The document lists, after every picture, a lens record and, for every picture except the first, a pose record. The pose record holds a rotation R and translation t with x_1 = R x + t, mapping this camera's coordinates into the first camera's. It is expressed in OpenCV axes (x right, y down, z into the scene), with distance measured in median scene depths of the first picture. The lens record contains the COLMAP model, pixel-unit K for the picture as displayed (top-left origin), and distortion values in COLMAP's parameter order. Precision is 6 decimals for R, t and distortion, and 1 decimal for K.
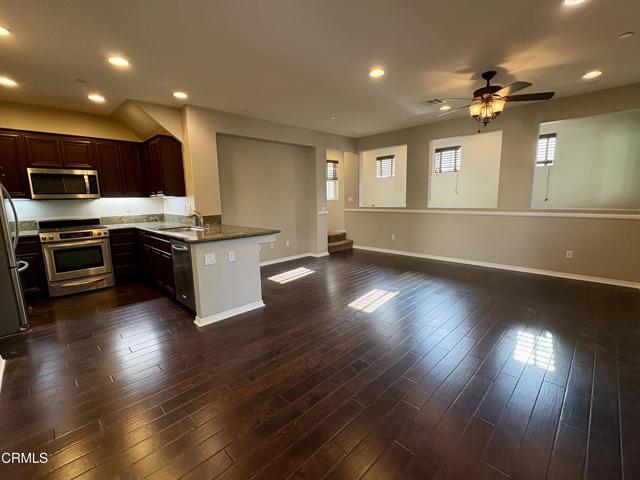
lens RADIAL K [[285.1, 0, 322.1], [0, 285.1, 238.5], [0, 0, 1]] dist [-0.000628, -0.001500]
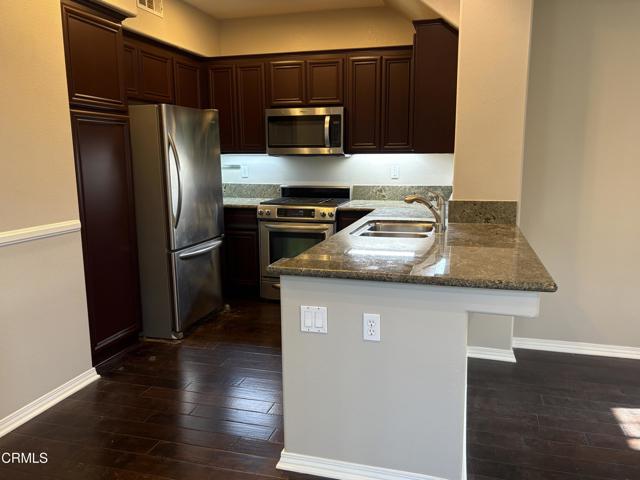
lens RADIAL K [[510.7, 0, 321.6], [0, 510.7, 241.3], [0, 0, 1]] dist [0.024345, -0.006019]
pose [[0.481255, 0.165118, -0.860889, 0.143745], [-0.133661, 0.984437, 0.114095, -0.083134], [0.866331, 0.060159, 0.495835, 0.473912]]
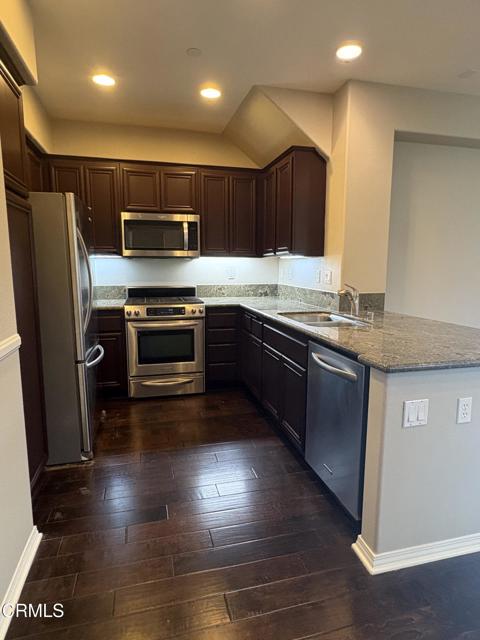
lens RADIAL K [[379.8, 0, 240.7], [0, 379.8, 318.5], [0, 0, 1]] dist [-0.002509, -0.002815]
pose [[0.856950, 0.095835, -0.506411, -0.251890], [-0.096652, 0.995011, 0.024744, -0.032964], [0.506256, 0.027741, 0.861937, 0.311589]]
